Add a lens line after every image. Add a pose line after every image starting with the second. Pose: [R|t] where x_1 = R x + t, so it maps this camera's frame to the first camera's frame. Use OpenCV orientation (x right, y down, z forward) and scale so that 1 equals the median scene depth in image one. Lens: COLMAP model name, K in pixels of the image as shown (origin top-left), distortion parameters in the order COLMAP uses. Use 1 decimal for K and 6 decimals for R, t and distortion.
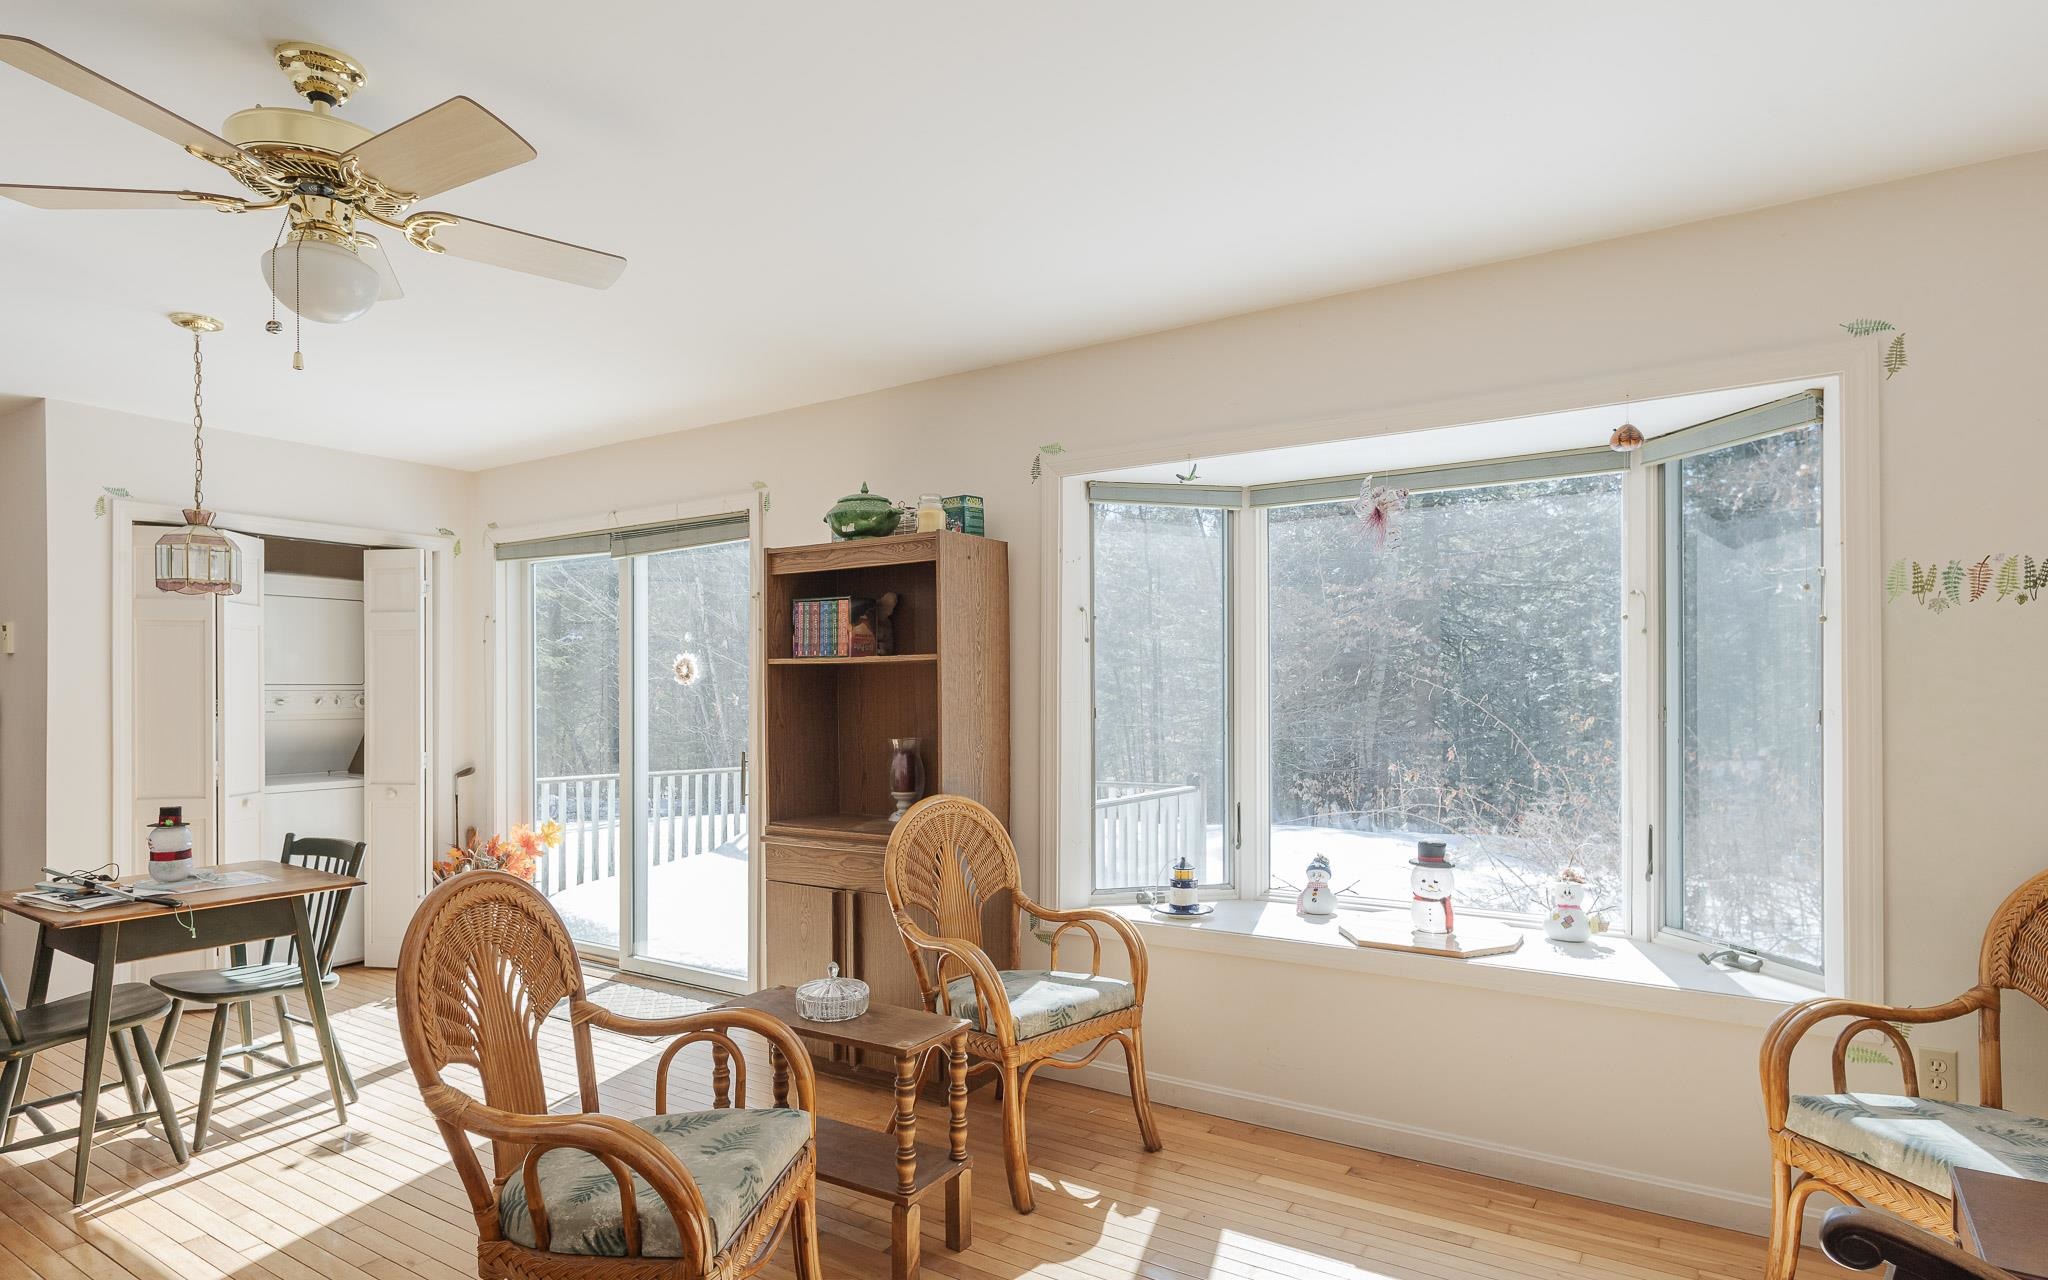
lens RADIAL K [[1028.9, 0, 1033.5], [0, 1028.9, 709.8], [0, 0, 1]] dist [0.000134, -0.000788]
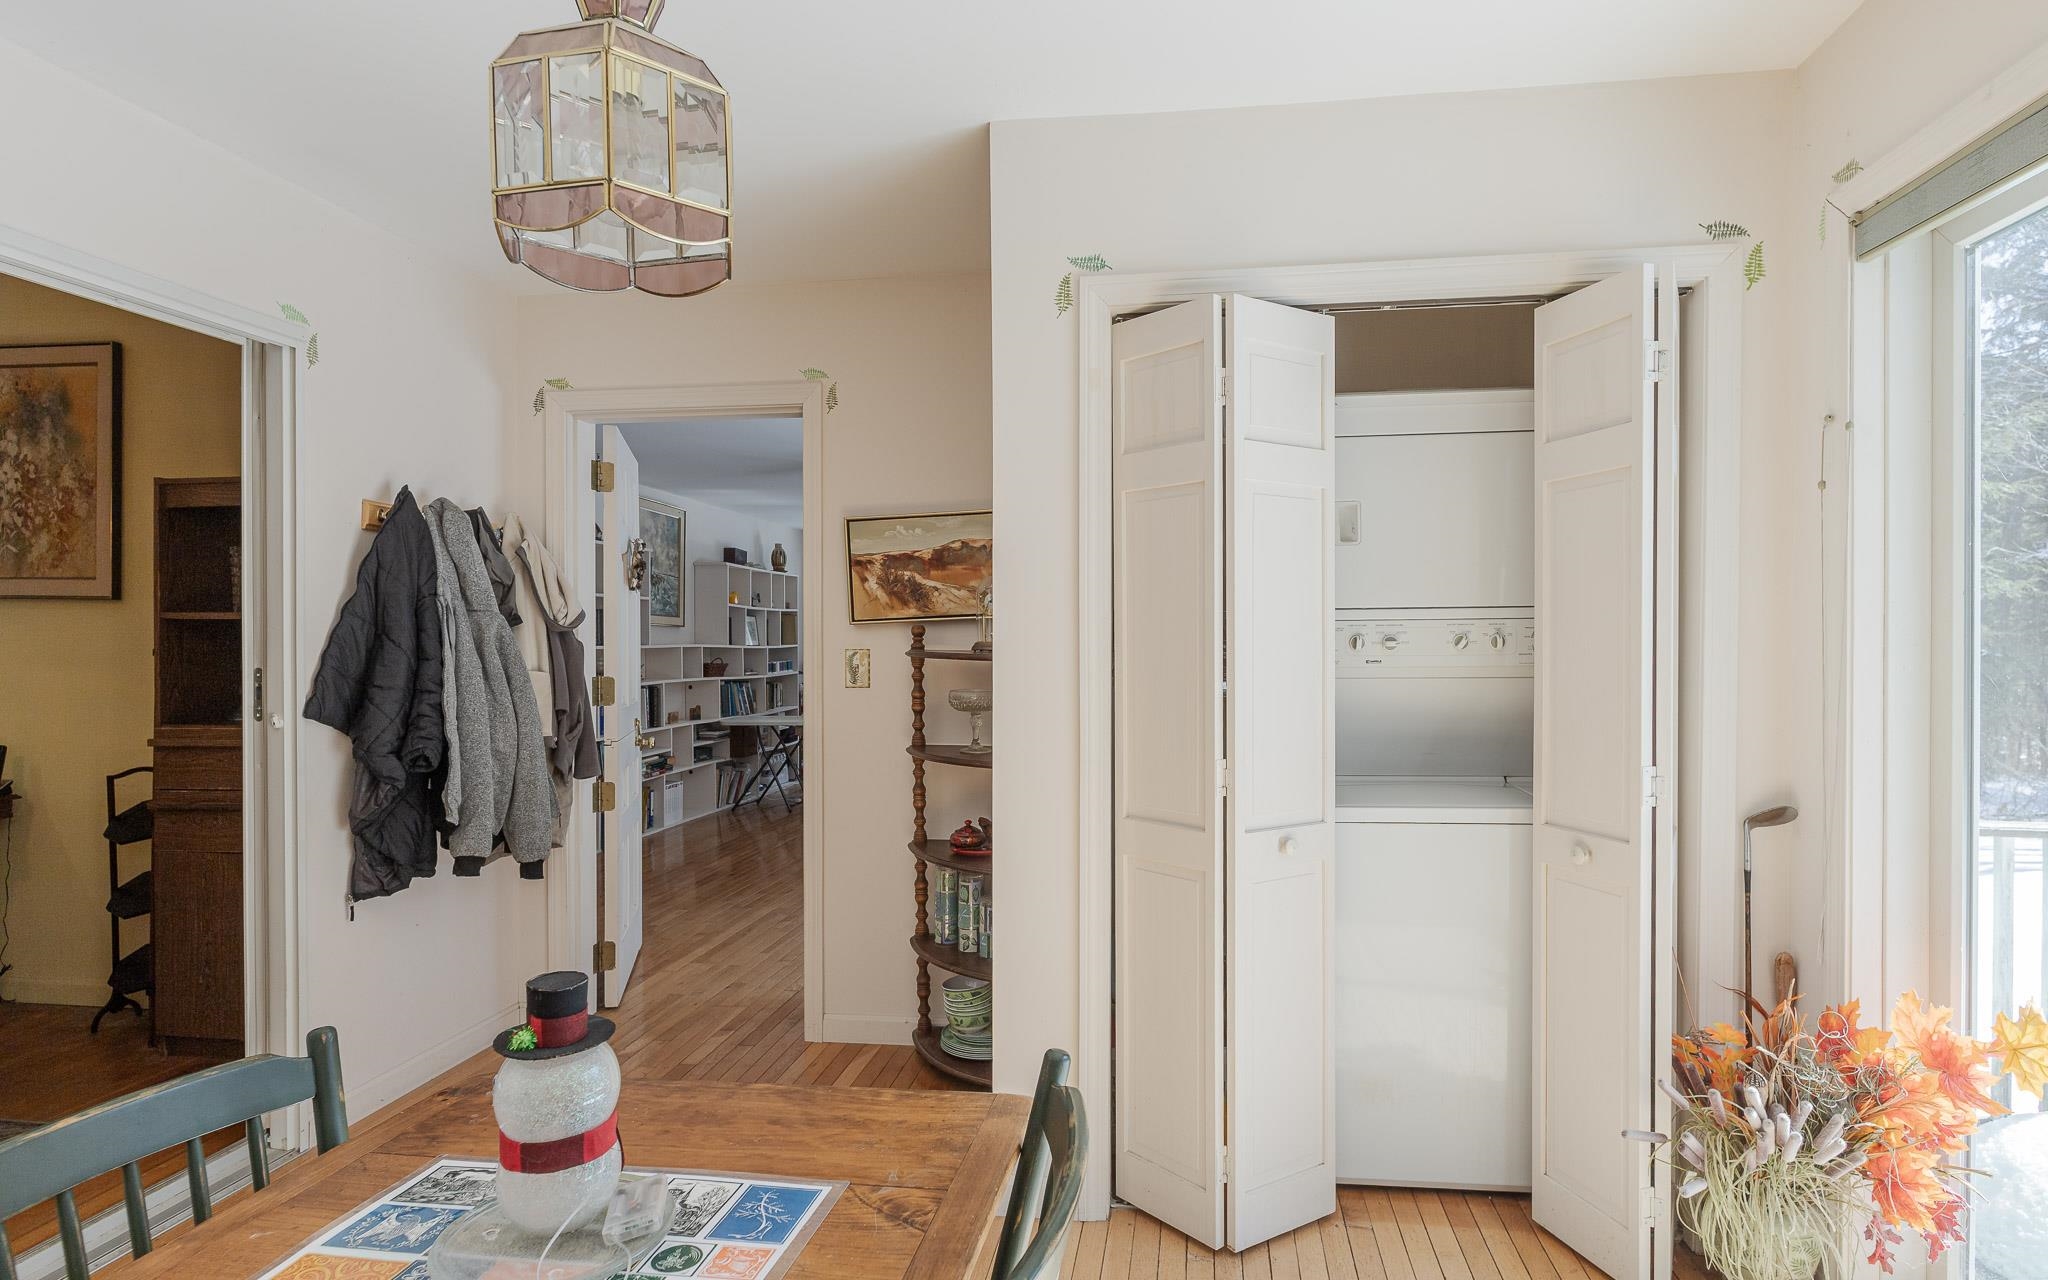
lens RADIAL K [[1097.8, 0, 1032.5], [0, 1097.8, 646.4], [0, 0, 1]] dist [-0.001433, -0.001515]
pose [[0.395570, 0.003010, -0.918431, -0.312034], [-0.008405, 0.999965, -0.000343, -0.003765], [0.918397, 0.007855, 0.395581, 0.646088]]
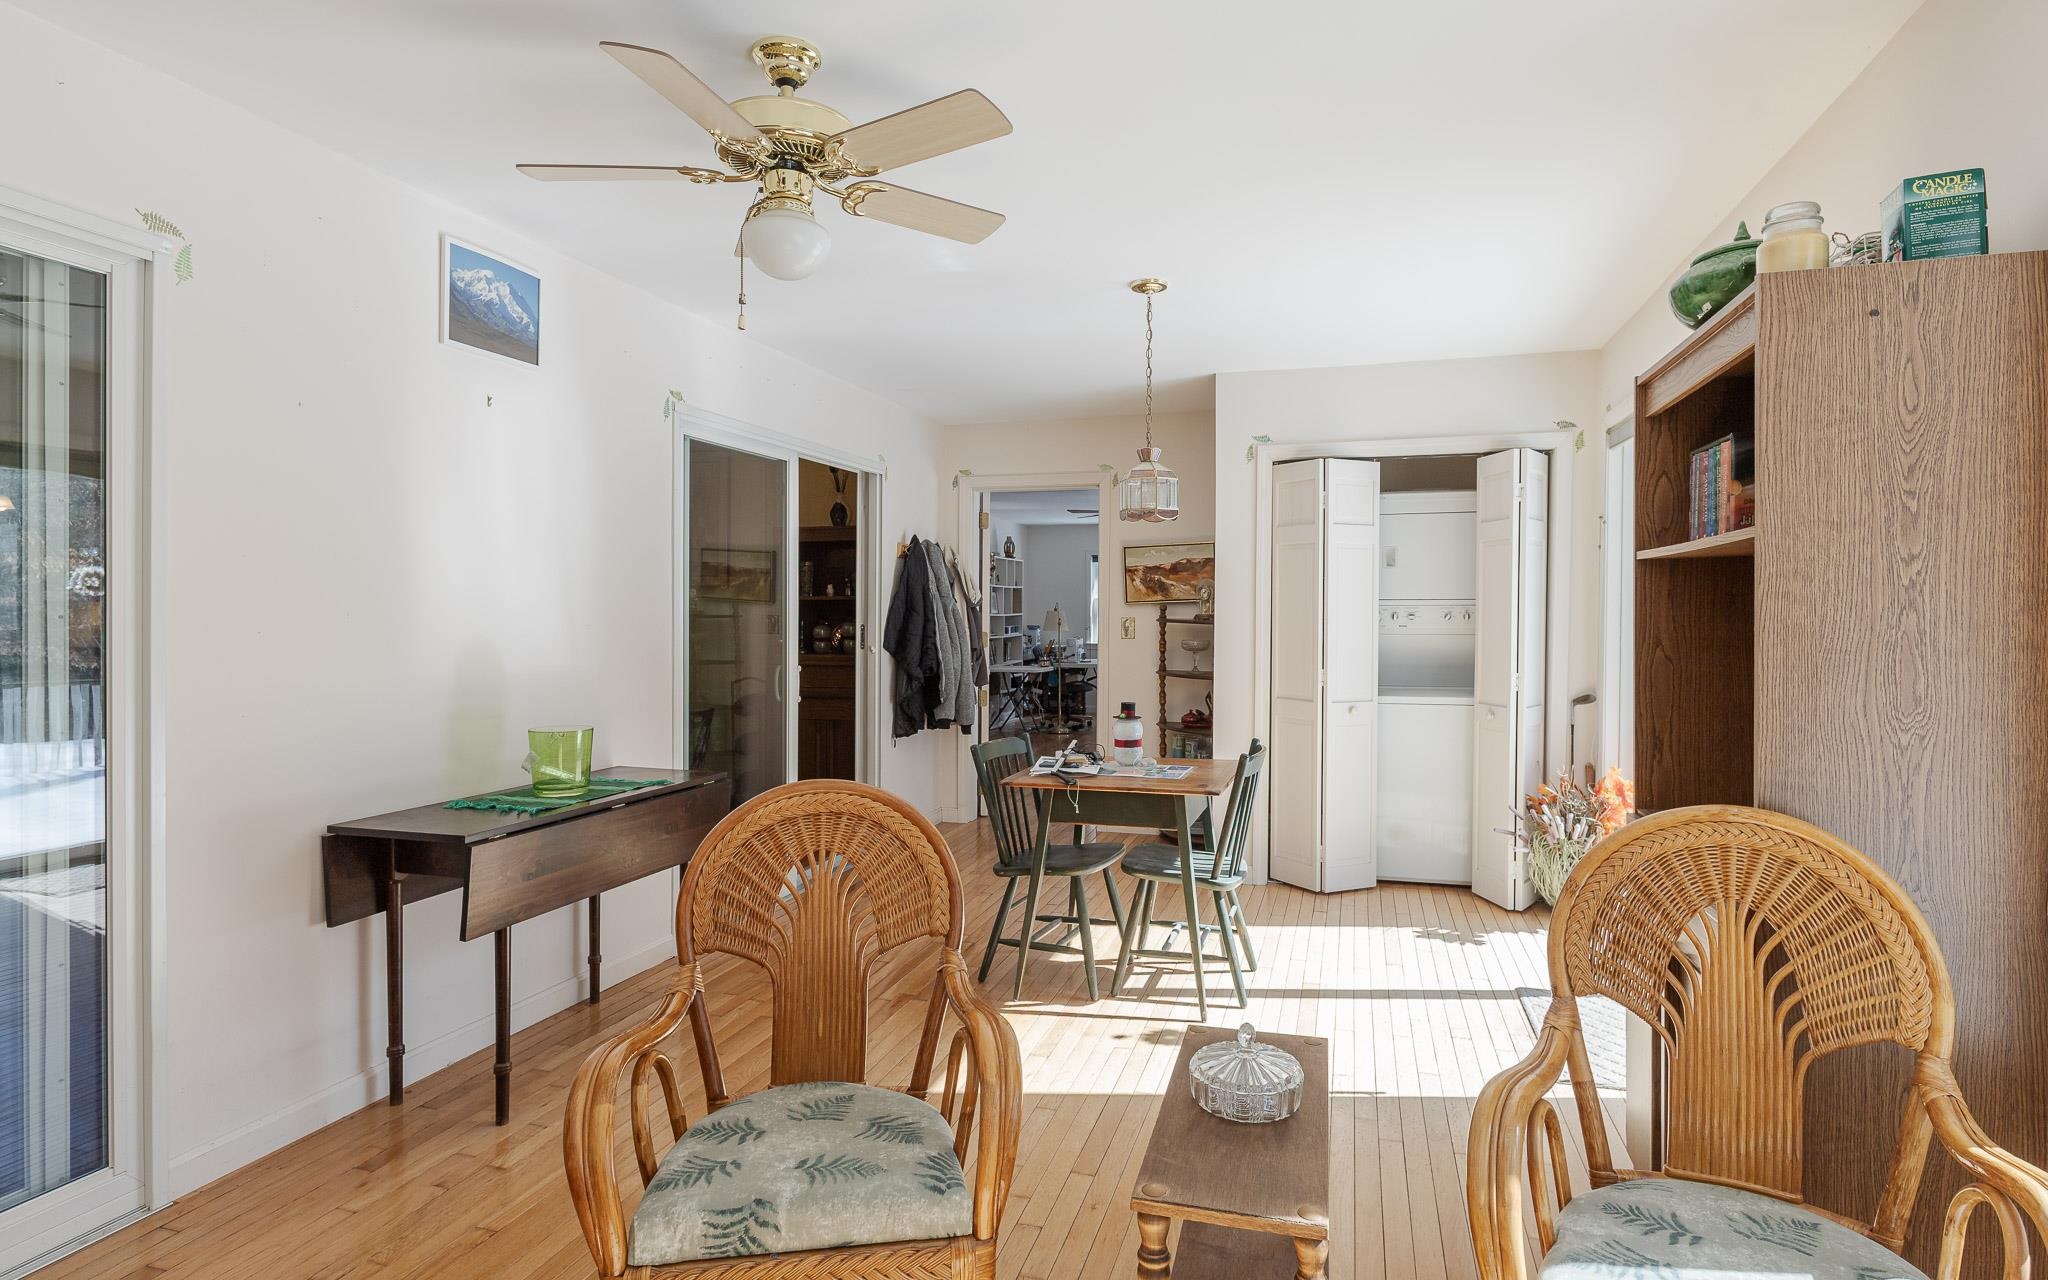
lens RADIAL K [[1078.0, 0, 1057.0], [0, 1078.0, 630.1], [0, 0, 1]] dist [-0.001626, -0.000193]
pose [[0.288967, 0.018828, -0.957154, 0.212340], [-0.016876, 0.999751, 0.014571, -0.003667], [0.957190, 0.011942, 0.289213, 0.360729]]
